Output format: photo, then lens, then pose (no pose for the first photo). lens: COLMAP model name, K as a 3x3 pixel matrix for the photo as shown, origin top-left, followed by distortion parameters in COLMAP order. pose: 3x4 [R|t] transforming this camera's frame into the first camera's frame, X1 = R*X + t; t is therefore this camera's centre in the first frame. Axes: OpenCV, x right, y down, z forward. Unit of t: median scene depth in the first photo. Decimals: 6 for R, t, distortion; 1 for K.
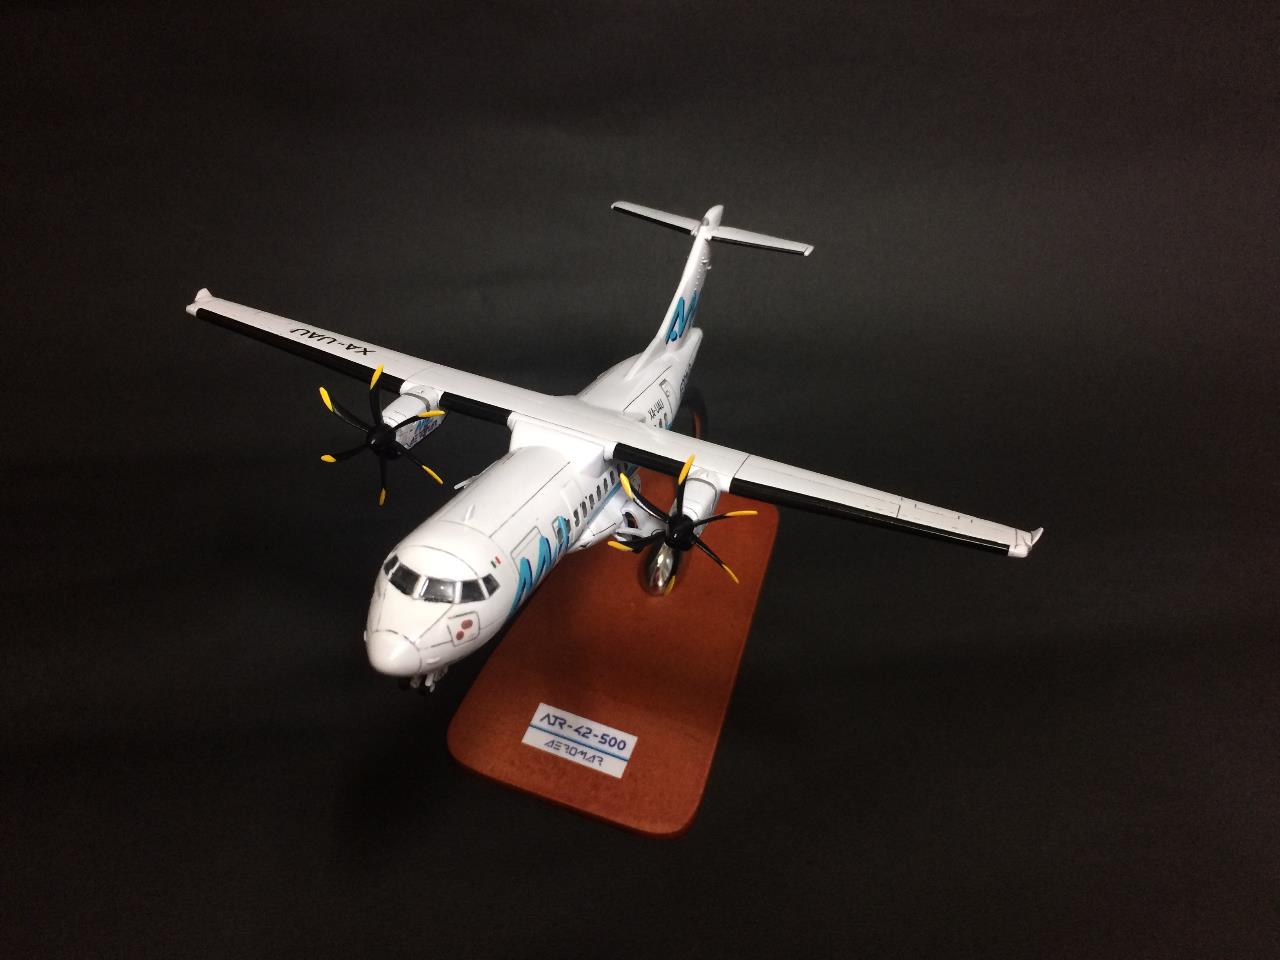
lens RADIAL K [[1105.2, 0, 640.0], [0, 1105.2, 480.0], [0, 0, 1]] dist [0.055837, 0.004955]
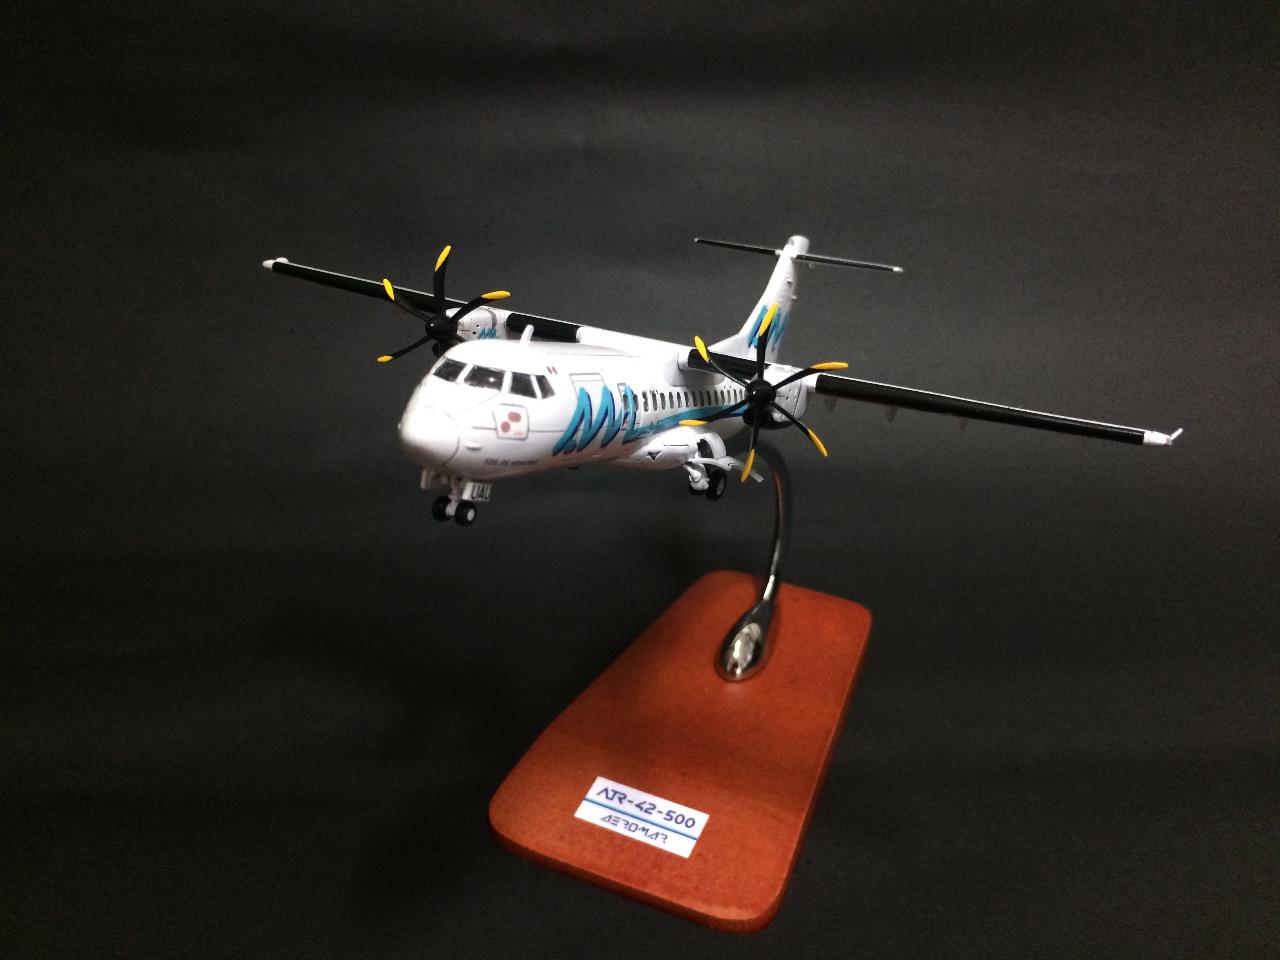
lens RADIAL K [[1110.9, 0, 640.0], [0, 1110.9, 480.0], [0, 0, 1]] dist [0.052283, -0.000322]
pose [[0.996683, 0.019496, -0.079018, 0.009682], [-0.042184, 0.954041, -0.296693, 0.306980], [0.069602, 0.299042, 0.951698, 0.128811]]
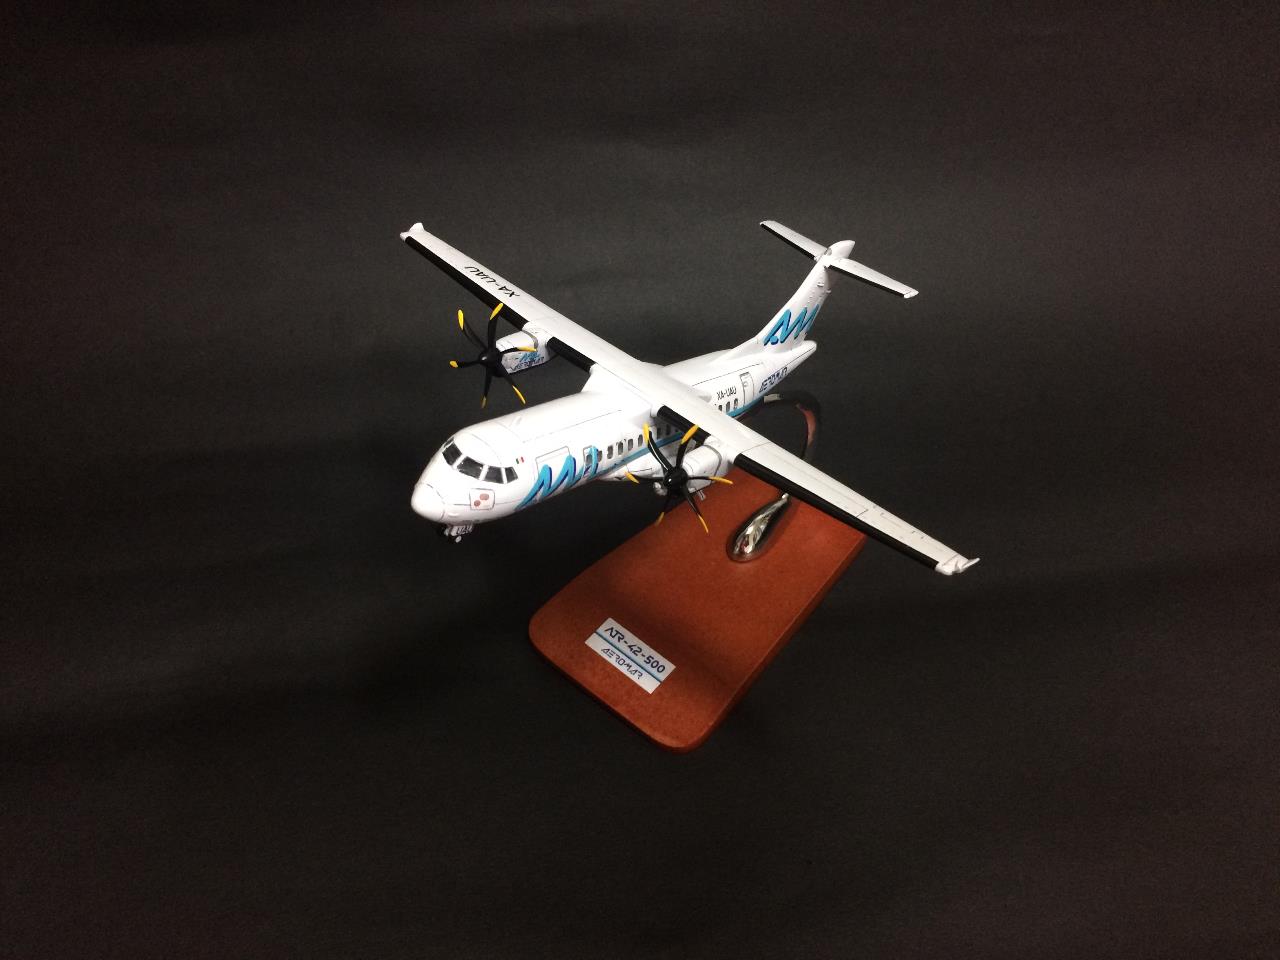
lens RADIAL K [[1097.5, 0, 644.2], [0, 1097.5, 490.5], [0, 0, 1]] dist [0.054196, -0.000667]
pose [[0.938854, 0.254285, -0.232148, 0.240835], [-0.251289, 0.966961, 0.042903, 0.010542], [0.235387, 0.018056, 0.971734, -0.191082]]
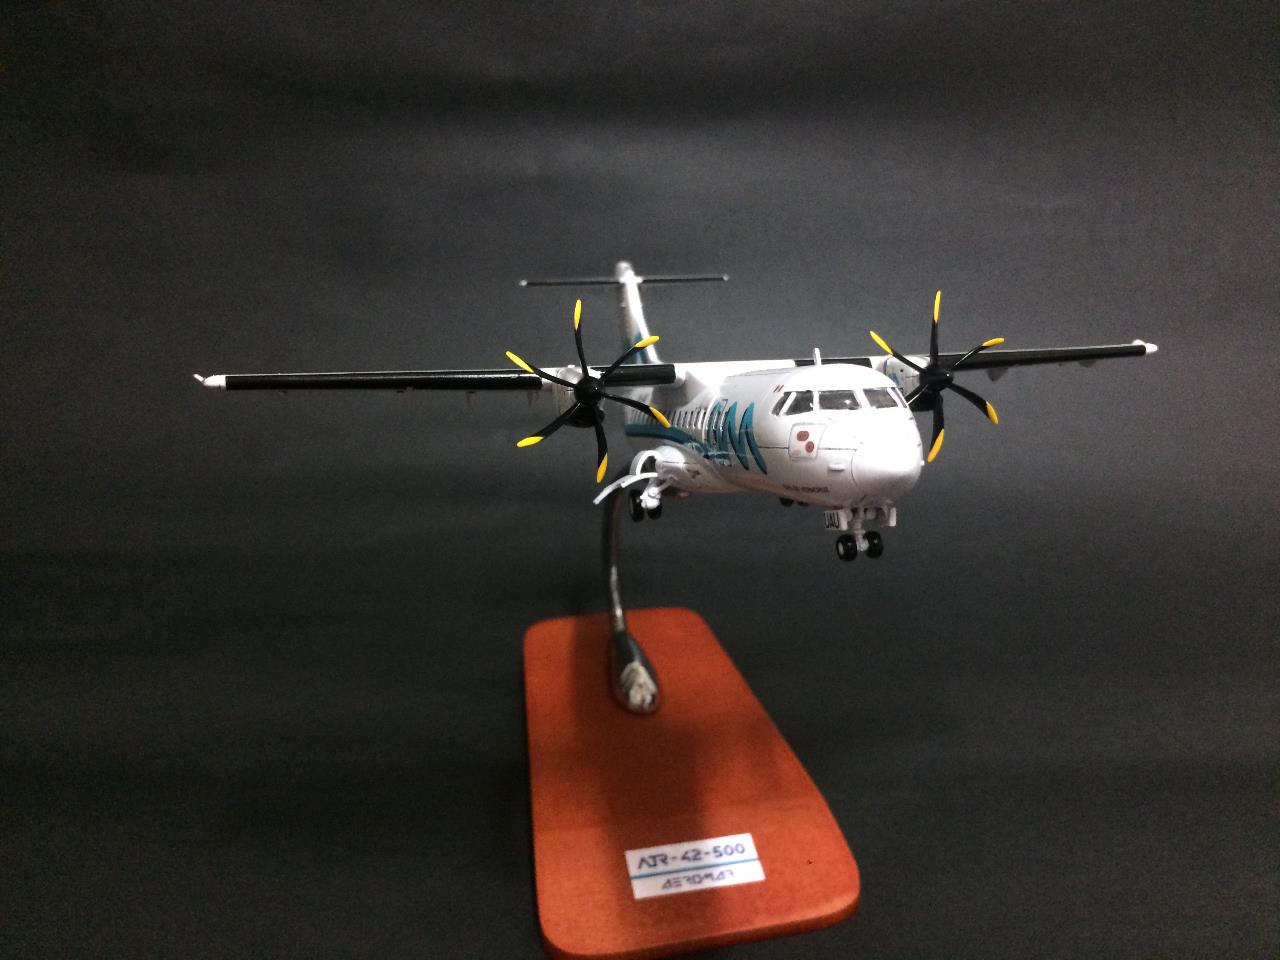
lens RADIAL K [[1122.9, 0, 637.3], [0, 1122.9, 484.6], [0, 0, 1]] dist [0.046156, -0.000977]
pose [[0.835509, -0.241202, 0.493707, -0.551296], [0.392809, 0.890467, -0.229716, 0.200357], [-0.384222, 0.385863, 0.838739, 0.257279]]
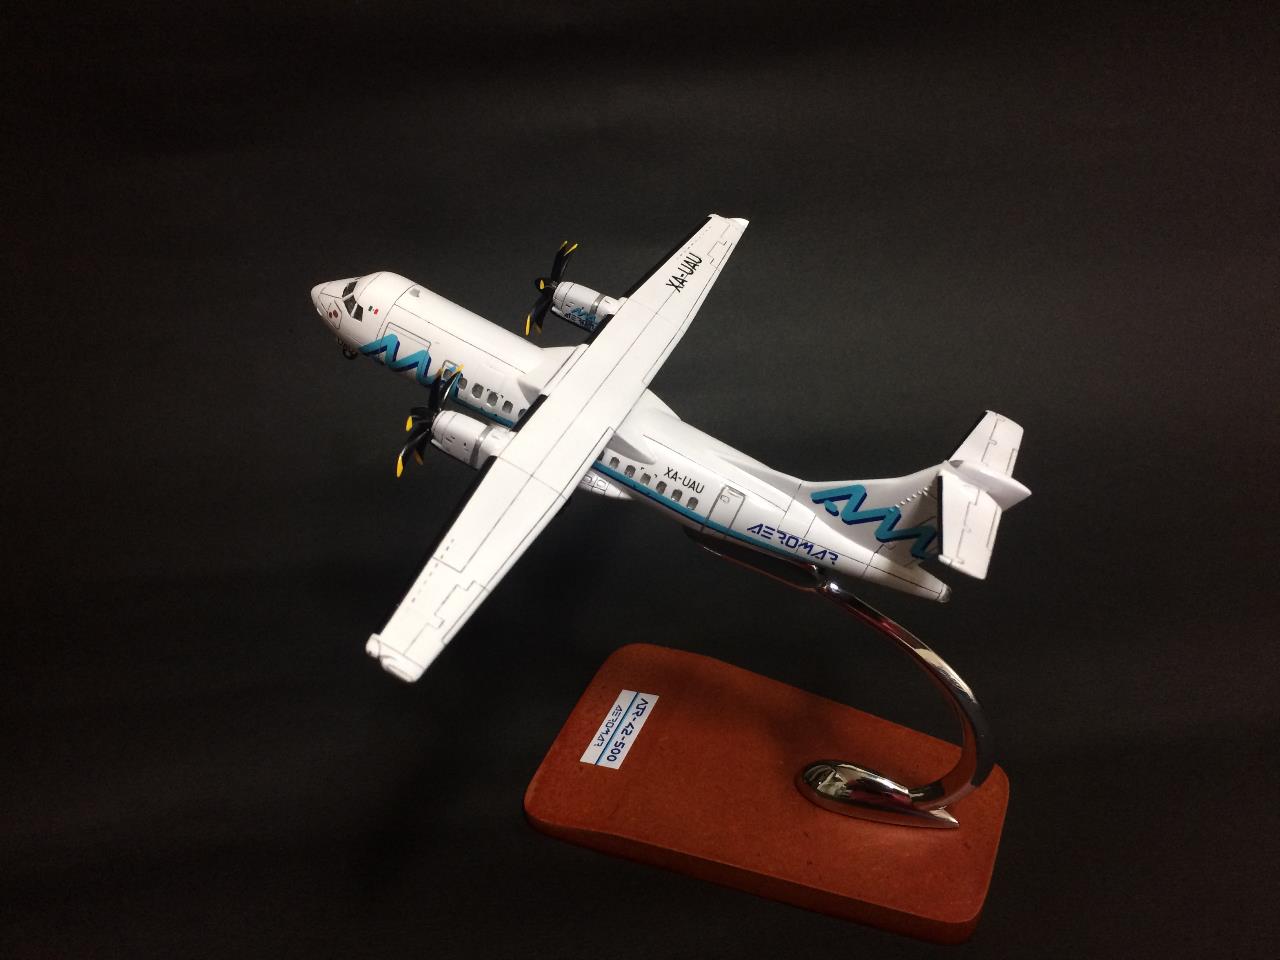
lens RADIAL K [[1105.2, 0, 640.0], [0, 1105.2, 480.0], [0, 0, 1]] dist [0.055837, 0.004955]
pose [[-0.033212, 0.584876, -0.810442, 0.842624], [-0.680620, 0.580569, 0.446874, -0.493610], [0.731883, 0.566445, 0.378797, 0.603737]]
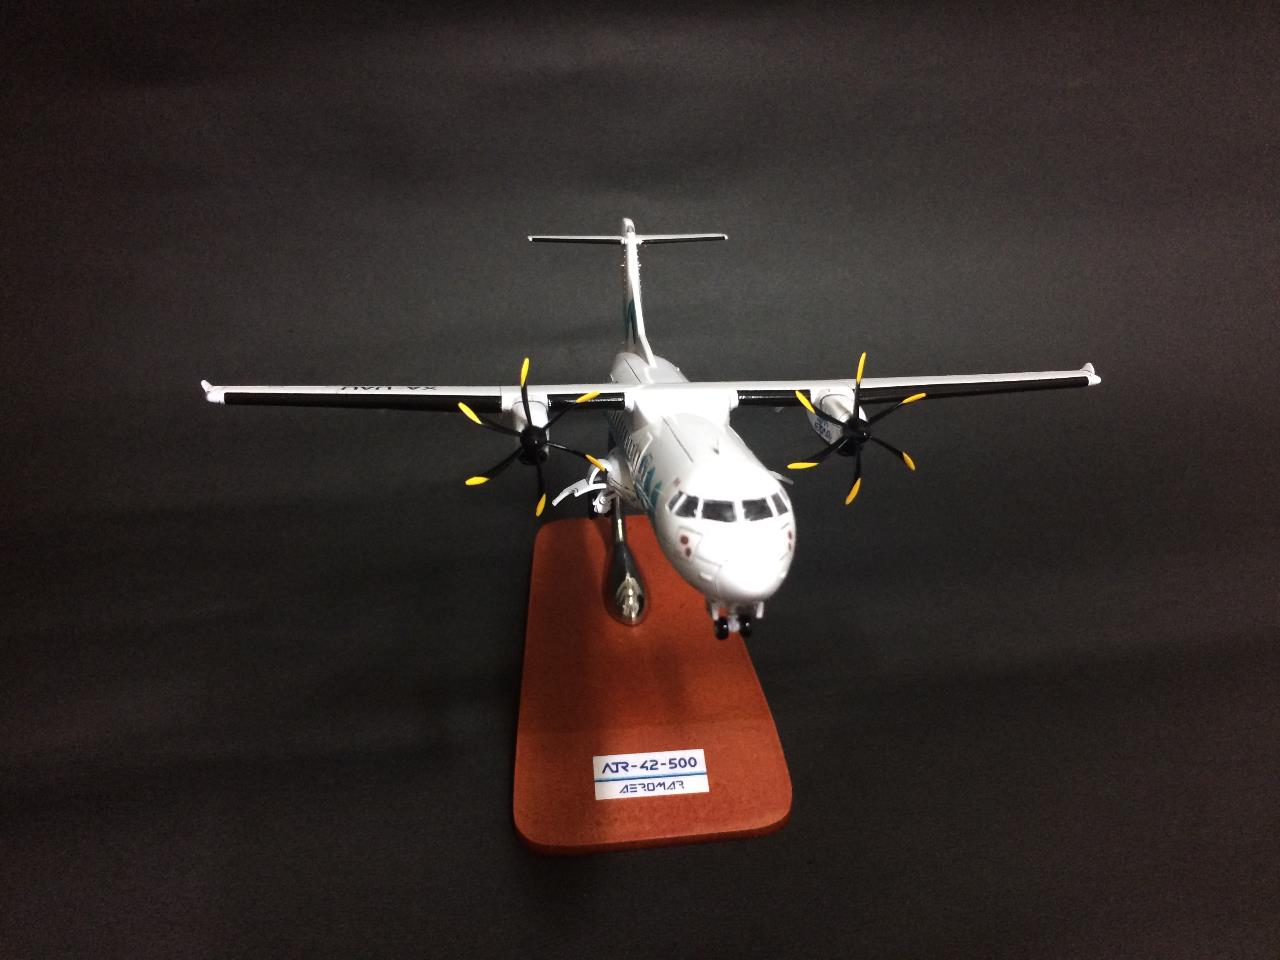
lens RADIAL K [[1110.9, 0, 640.0], [0, 1110.9, 480.0], [0, 0, 1]] dist [0.052283, -0.000322]
pose [[0.887622, -0.272460, 0.371341, -0.443305], [0.321319, 0.943960, -0.075453, 0.081601], [-0.329973, 0.186293, 0.925426, 0.083458]]
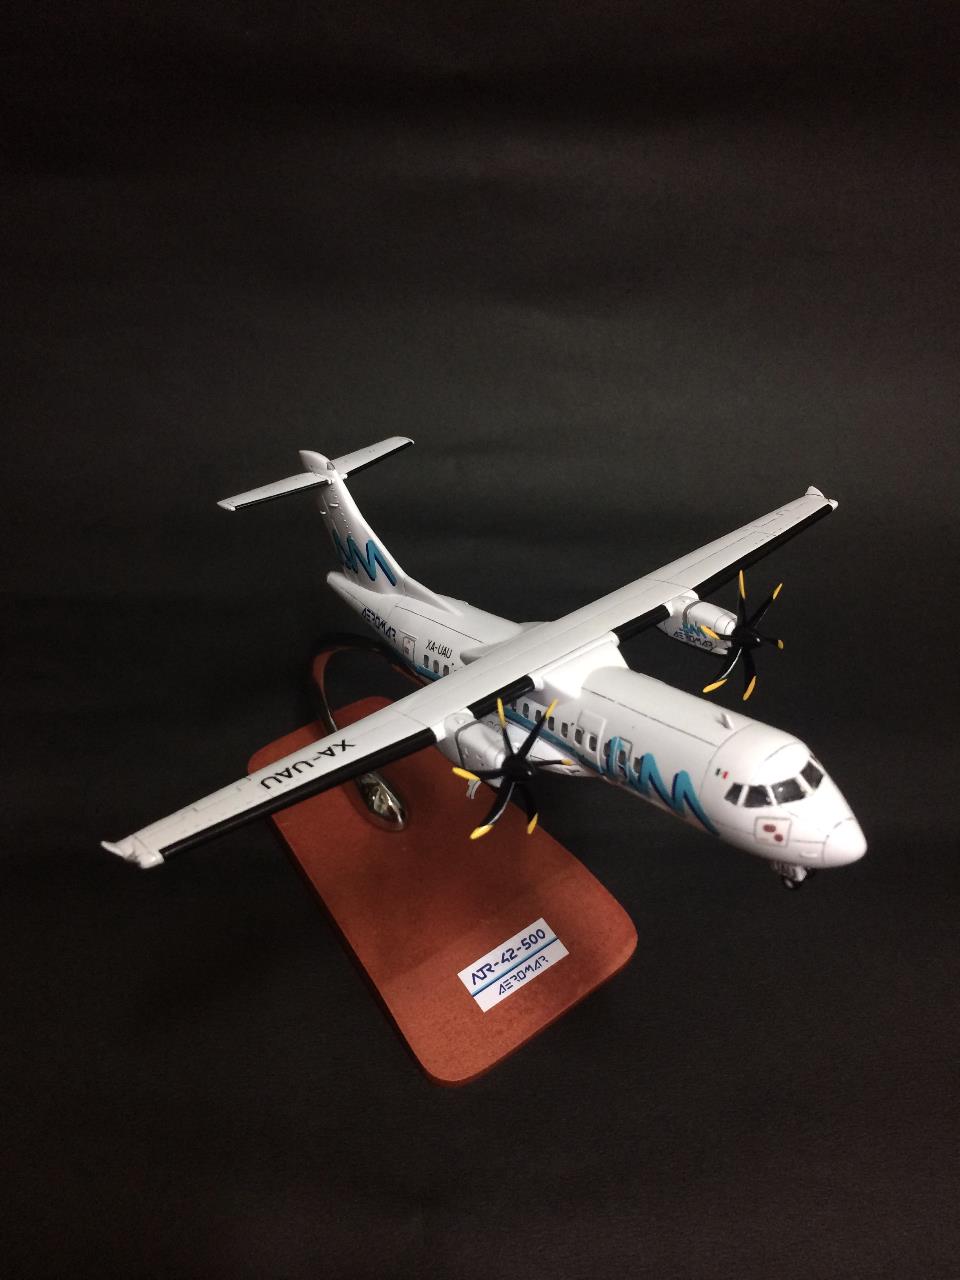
lens RADIAL K [[1110.9, 0, 480.0], [0, 1110.9, 640.0], [0, 0, 1]] dist [0.052283, -0.000322]
pose [[0.516647, -0.590179, 0.620293, -0.656732], [0.590623, 0.770168, 0.240844, -0.313412], [-0.619871, 0.241928, 0.746479, 0.256050]]
